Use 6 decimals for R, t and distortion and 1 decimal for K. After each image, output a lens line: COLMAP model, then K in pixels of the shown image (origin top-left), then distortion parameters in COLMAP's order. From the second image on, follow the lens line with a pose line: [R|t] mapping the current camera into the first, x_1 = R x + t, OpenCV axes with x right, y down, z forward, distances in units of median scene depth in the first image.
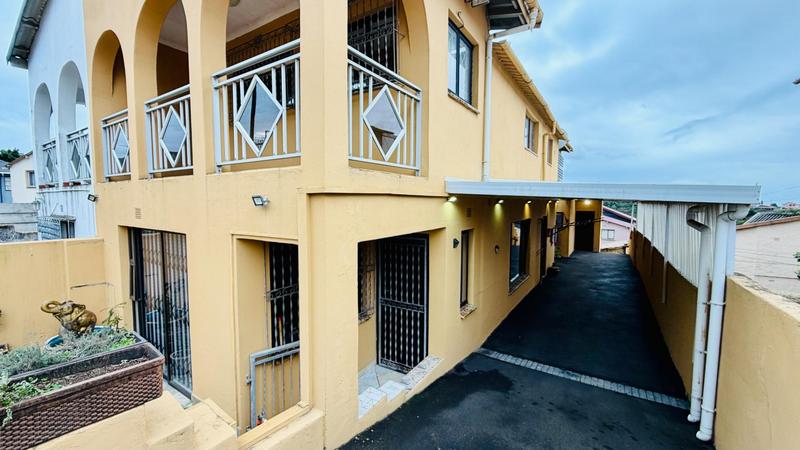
lens RADIAL K [[318.4, 0, 400.0], [0, 318.4, 225.0], [0, 0, 1]] dist [-0.000718, -0.000221]
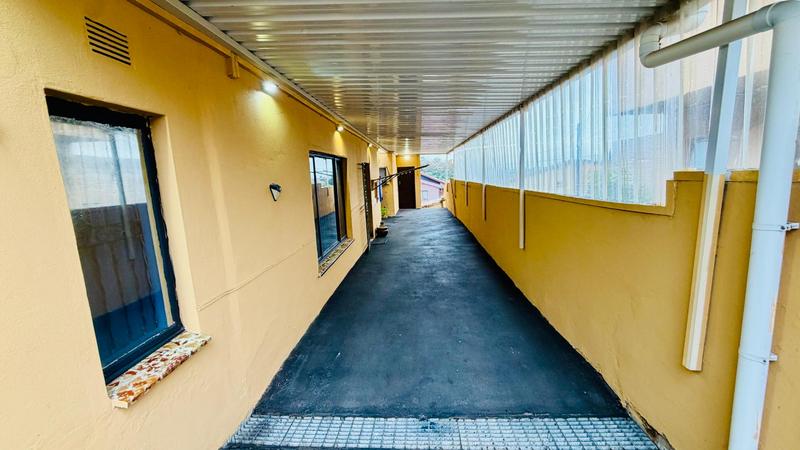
lens RADIAL K [[318.4, 0, 400.0], [0, 318.4, 225.0], [0, 0, 1]] dist [-0.000718, -0.000221]
pose [[0.864261, -0.119060, 0.488750, 0.131382], [0.080562, 0.991806, 0.099146, 0.053952], [-0.496550, -0.046313, 0.866772, 0.284980]]
